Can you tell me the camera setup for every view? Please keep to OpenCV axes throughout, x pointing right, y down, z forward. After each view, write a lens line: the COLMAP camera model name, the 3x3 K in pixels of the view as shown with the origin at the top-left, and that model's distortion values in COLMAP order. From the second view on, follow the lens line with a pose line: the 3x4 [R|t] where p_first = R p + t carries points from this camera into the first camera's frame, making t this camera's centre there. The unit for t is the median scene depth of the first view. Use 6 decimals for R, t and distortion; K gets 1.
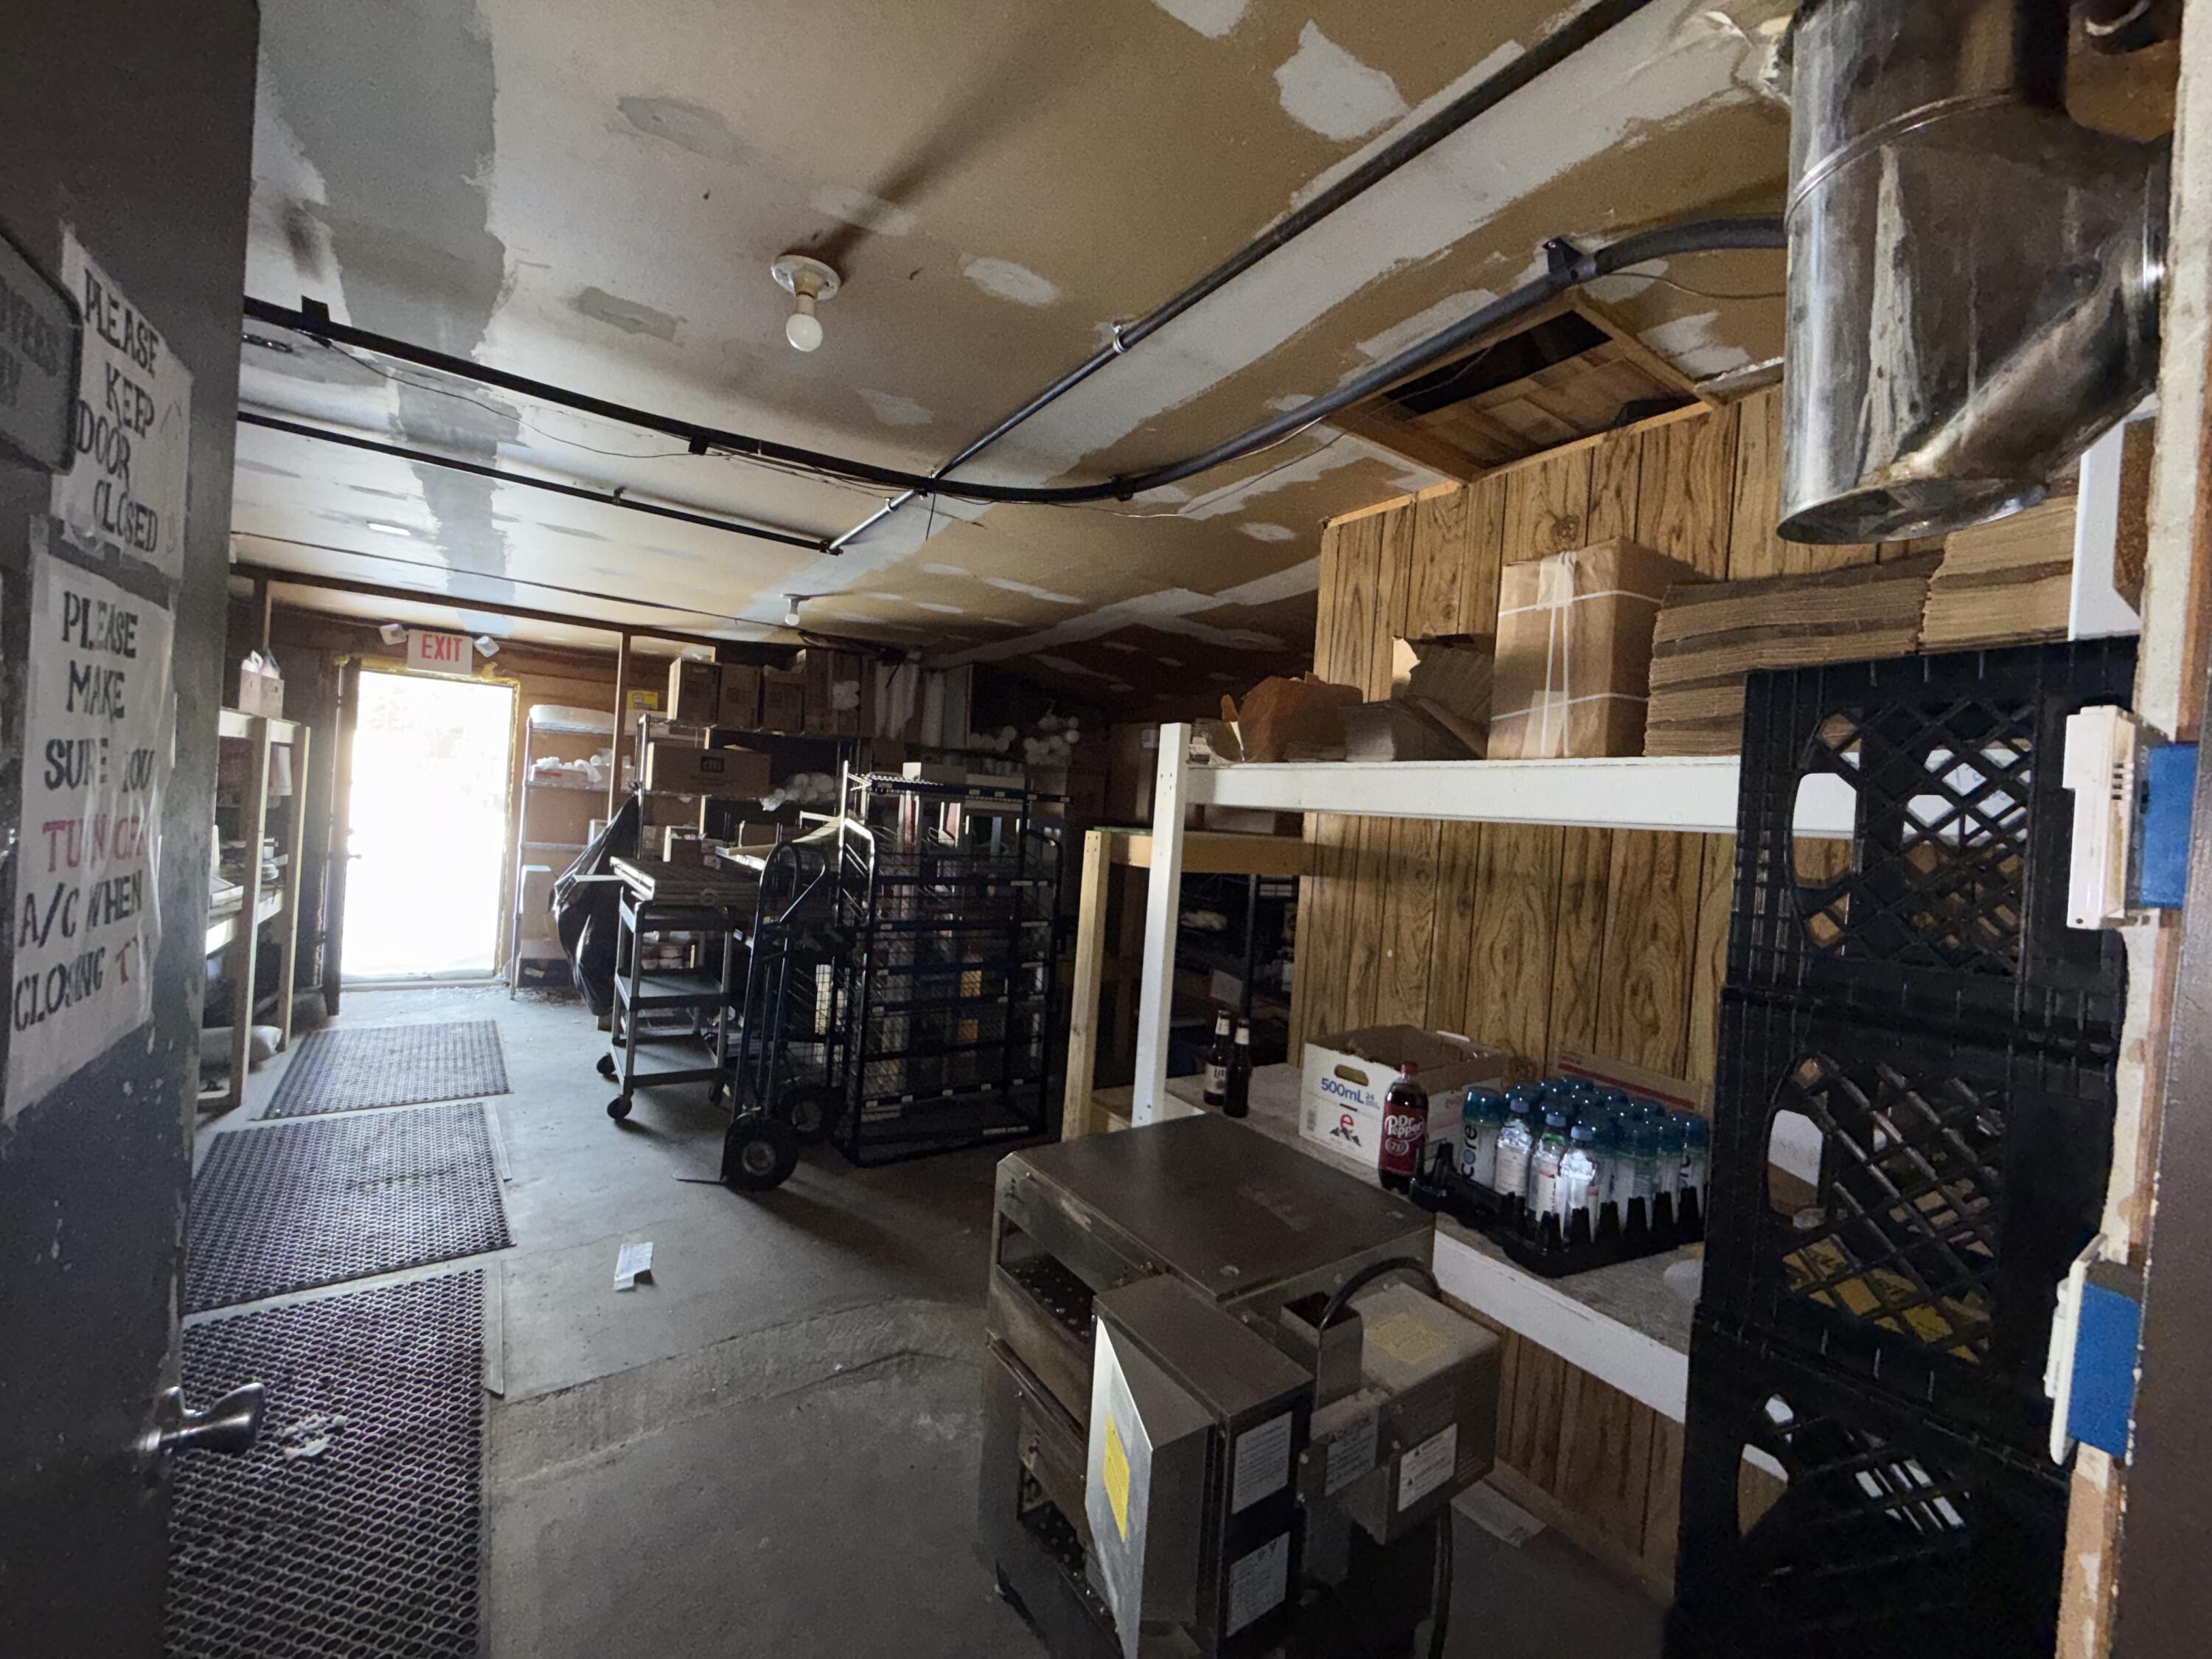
lens RADIAL K [[881.2, 0, 1099.3], [0, 881.2, 827.1], [0, 0, 1]] dist [0.000158, 0.000940]
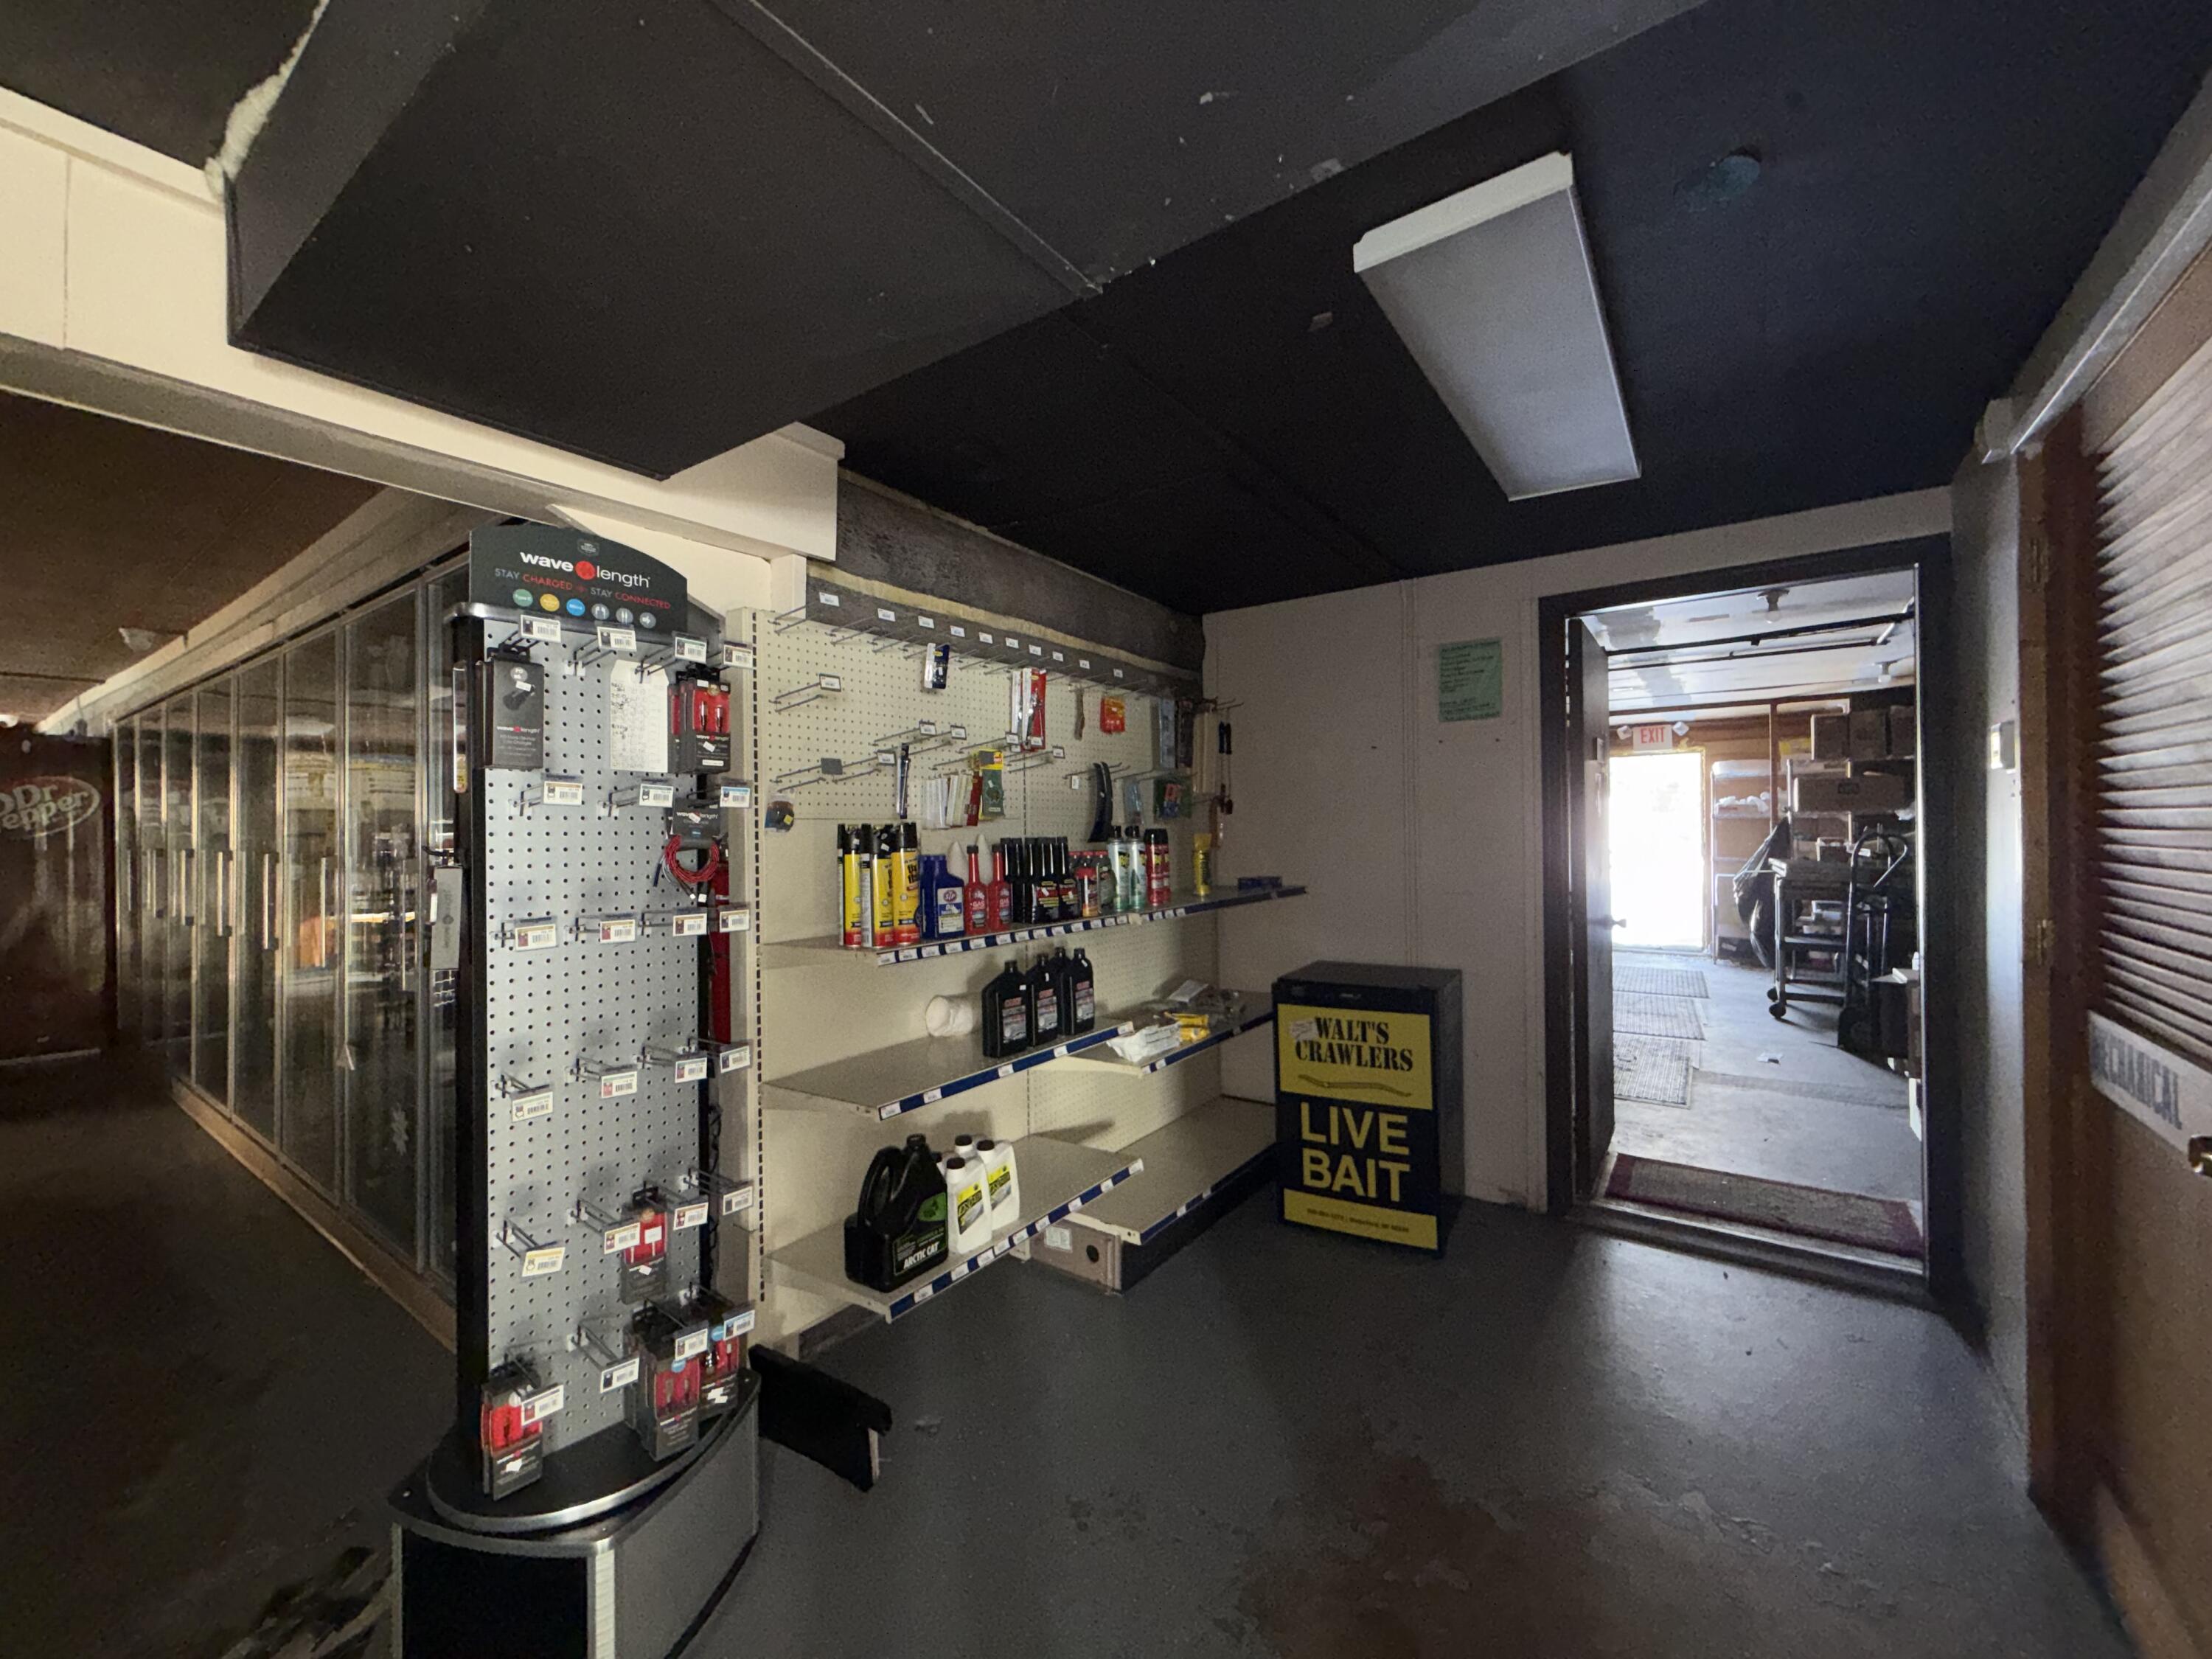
lens RADIAL K [[881.2, 0, 1099.3], [0, 881.2, 827.1], [0, 0, 1]] dist [0.000158, 0.000940]
pose [[0.350928, -0.077070, -0.933226, 0.379231], [0.023268, 0.997017, -0.073589, 0.055303], [0.936113, 0.004110, 0.351674, -0.499146]]
